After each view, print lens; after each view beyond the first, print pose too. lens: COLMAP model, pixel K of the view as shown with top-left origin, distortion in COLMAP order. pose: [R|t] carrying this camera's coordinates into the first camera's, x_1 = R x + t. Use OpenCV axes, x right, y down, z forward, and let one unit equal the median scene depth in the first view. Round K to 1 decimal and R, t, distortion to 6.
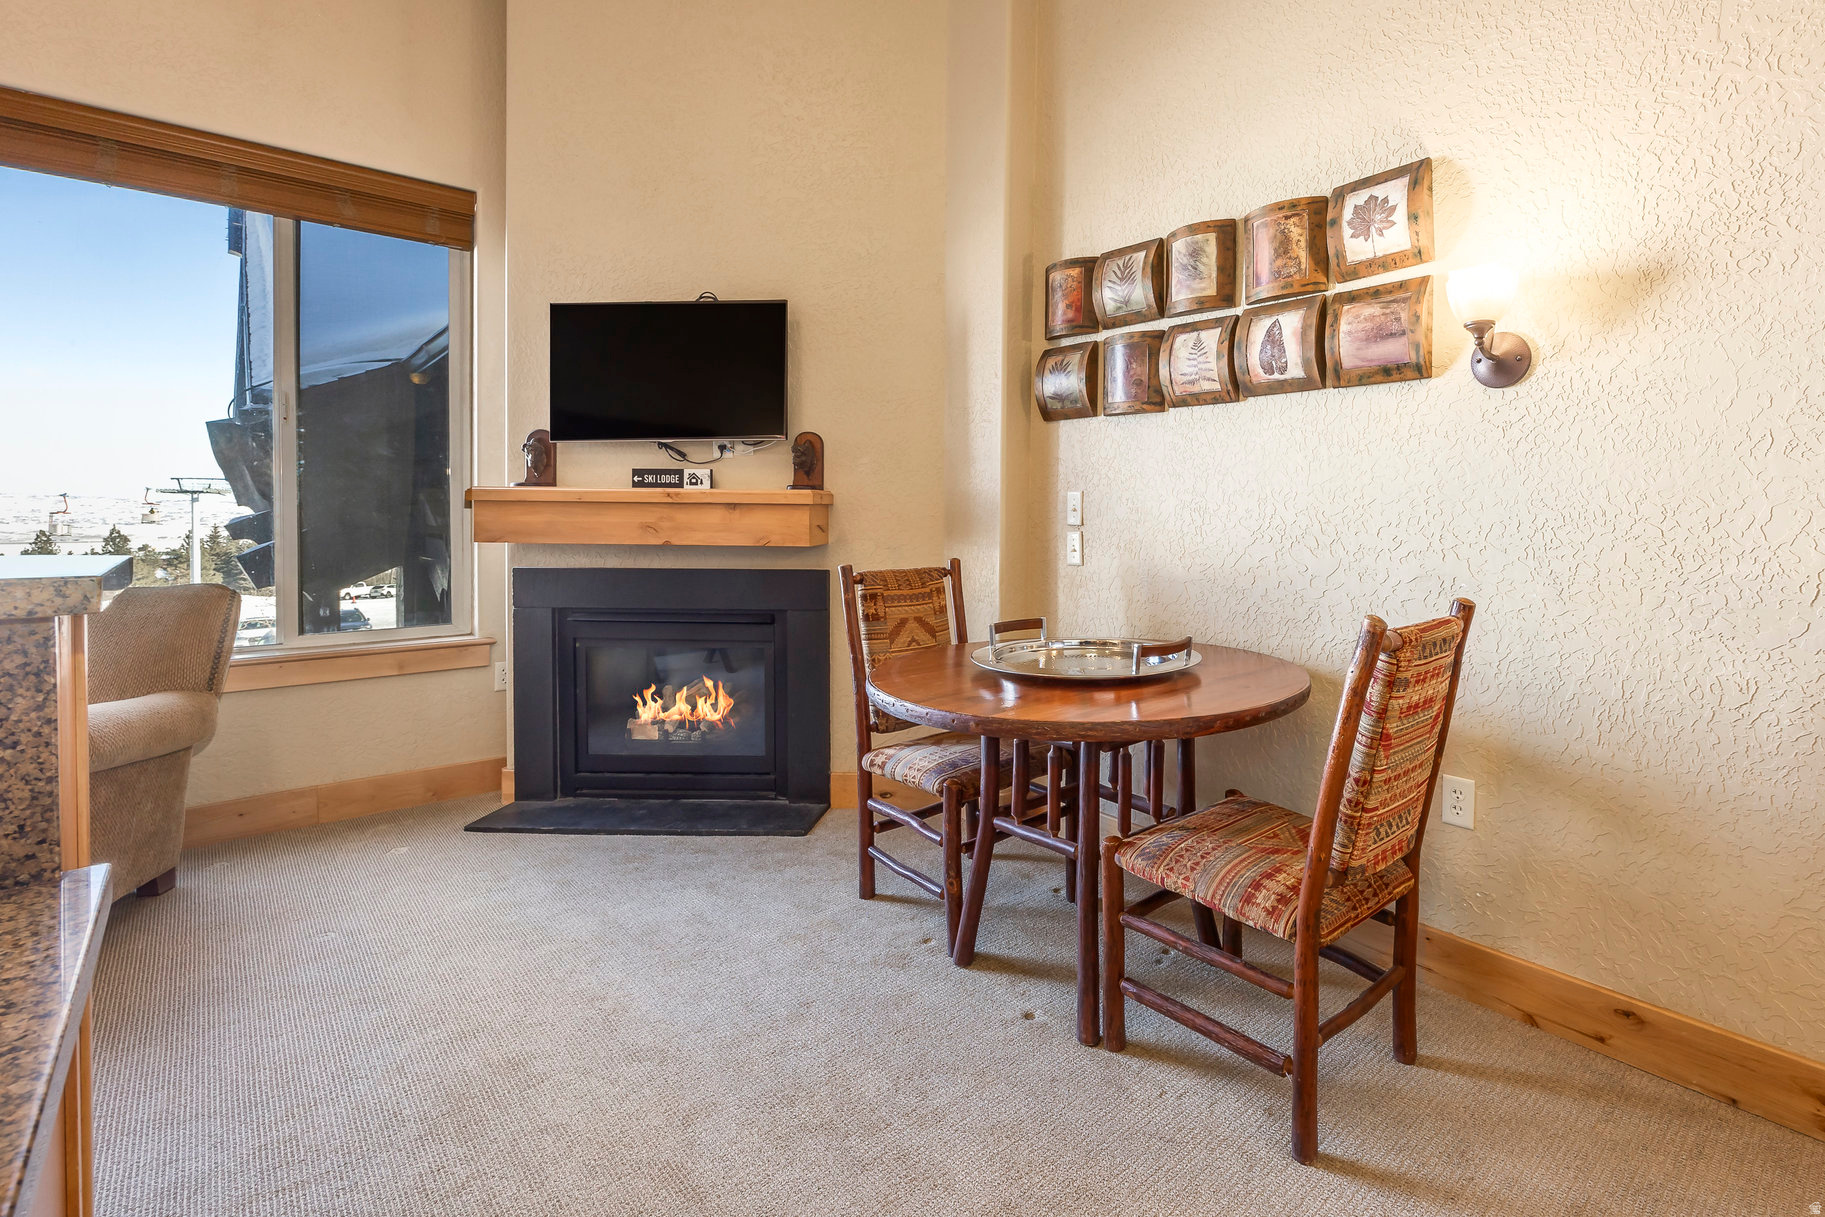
lens RADIAL K [[867.7, 0, 1064.5], [0, 867.7, 522.5], [0, 0, 1]] dist [0.009053, 0.000165]
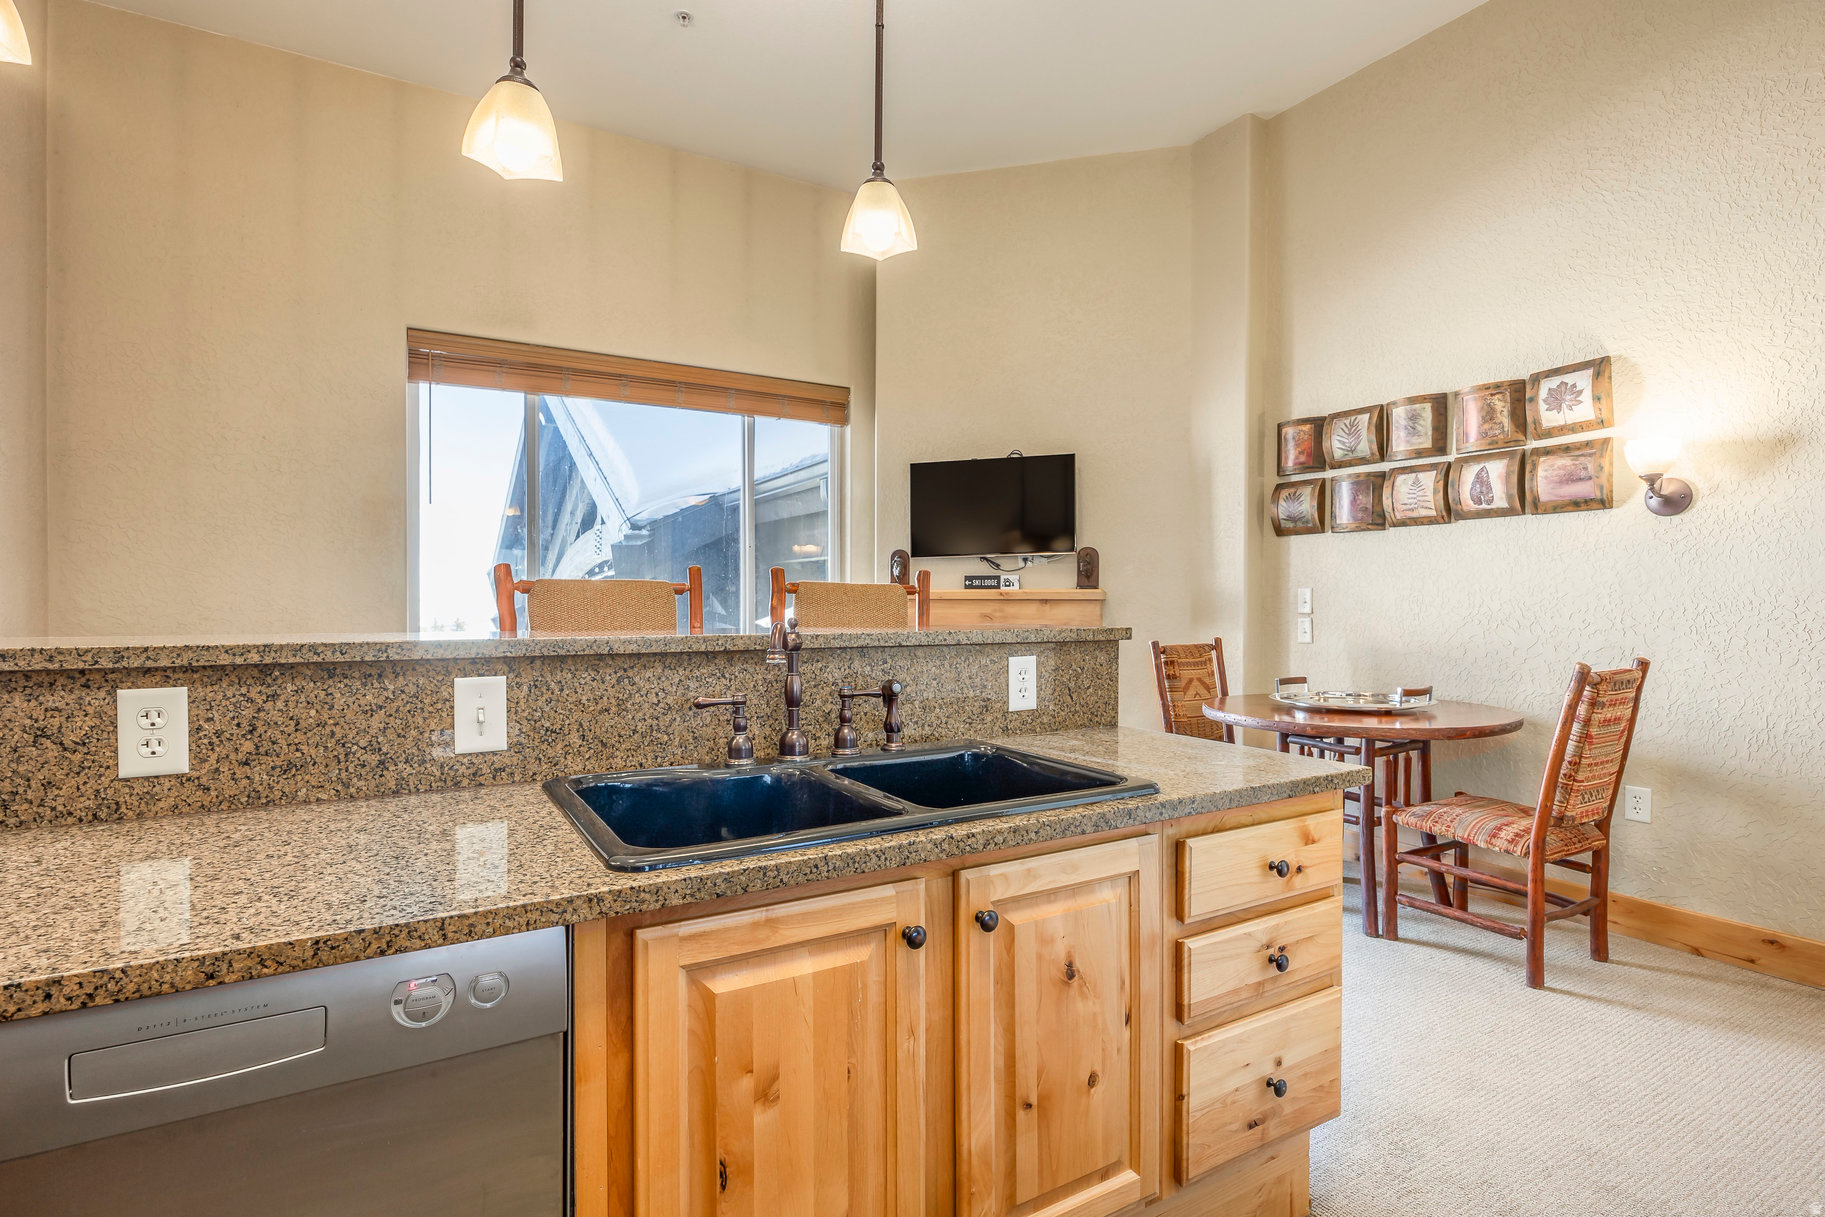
lens RADIAL K [[898.1, 0, 920.8], [0, 898.1, 606.4], [0, 0, 1]] dist [-0.000477, -0.000576]
pose [[0.971344, -0.006990, -0.237576, -0.295851], [0.004945, 0.999945, -0.009205, 0.002470], [0.237628, 0.007766, 0.971325, -0.623550]]
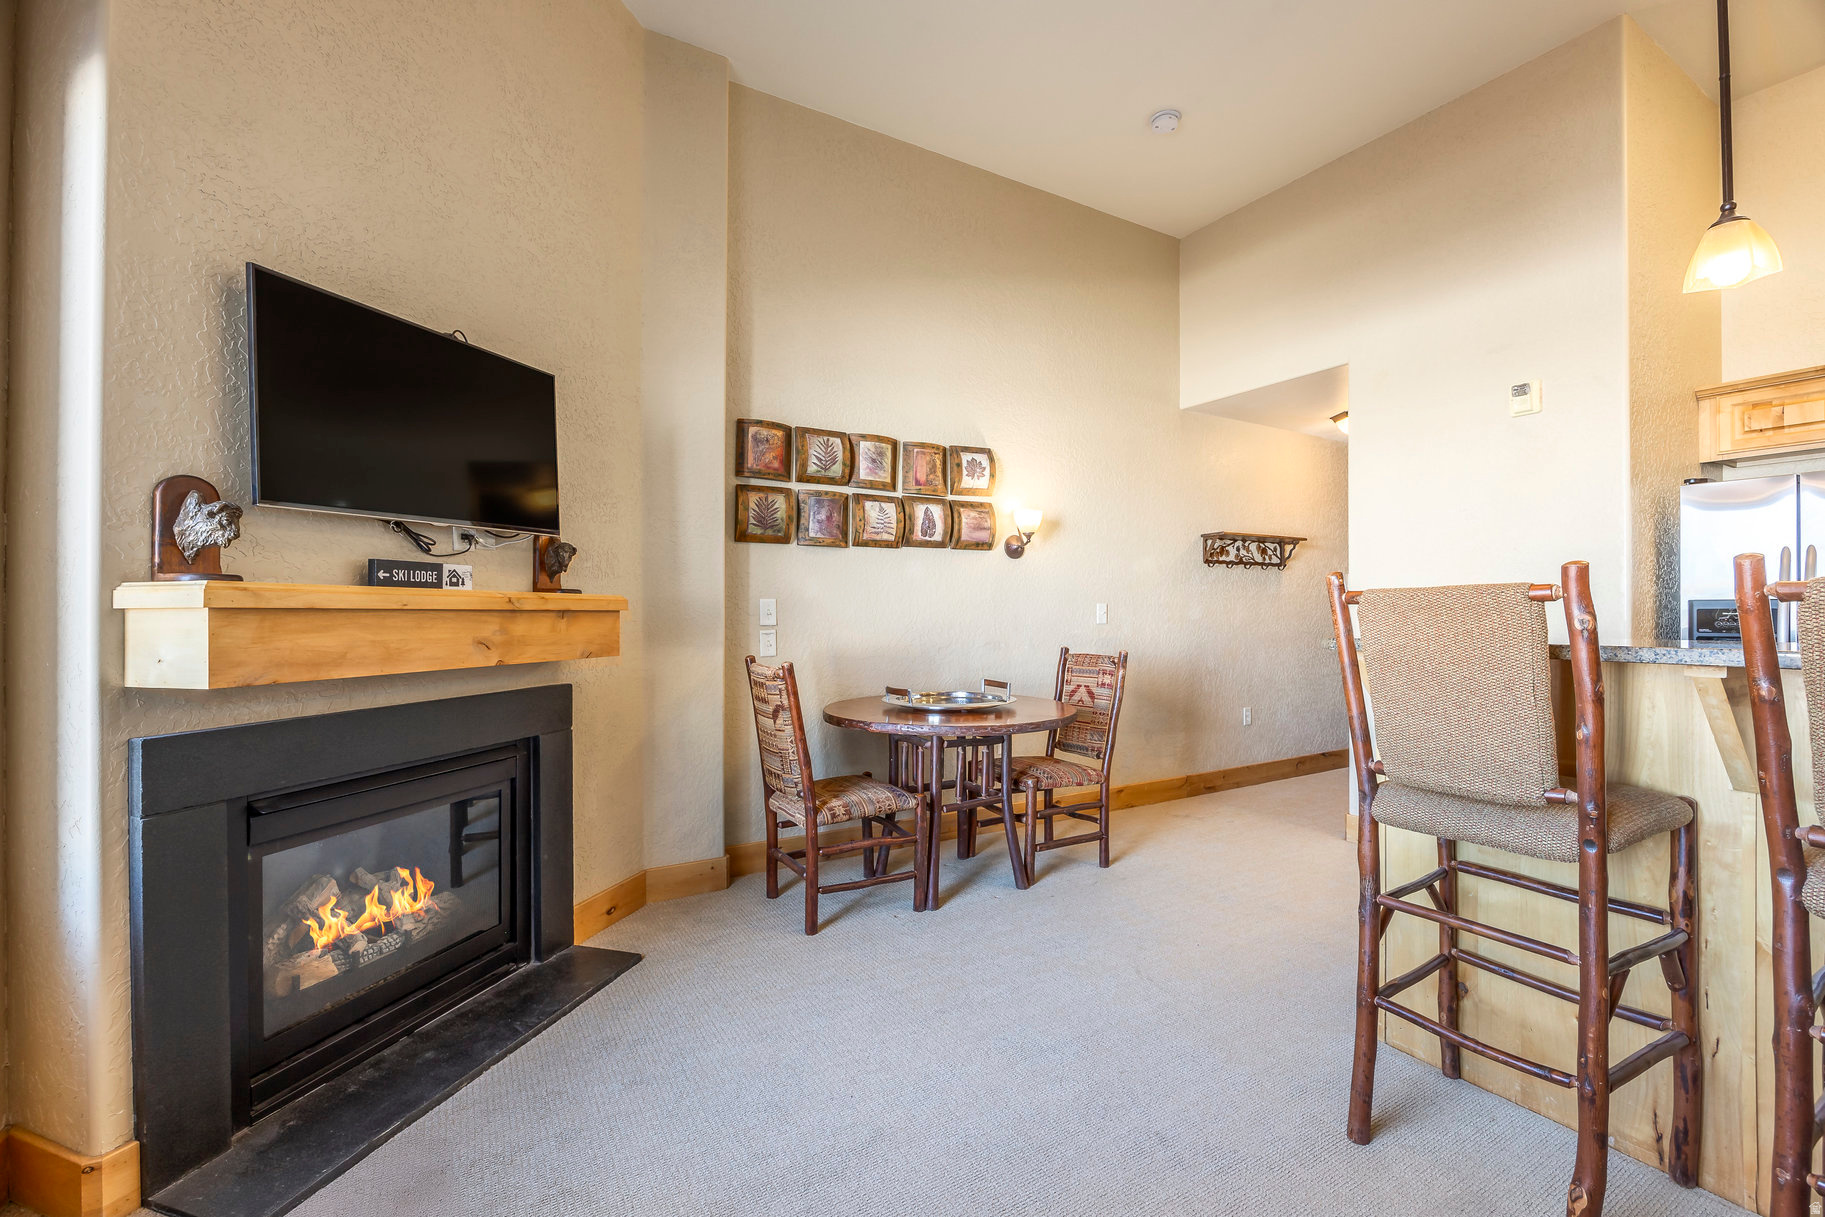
lens RADIAL K [[793.8, 0, 920.2], [0, 793.8, 607.0], [0, 0, 1]] dist [-0.000491, -0.000081]
pose [[0.238191, -0.003330, 0.971213, -1.352738], [0.017049, 0.999854, -0.000753, -0.024294], [-0.971069, 0.016737, 0.238213, 0.620513]]
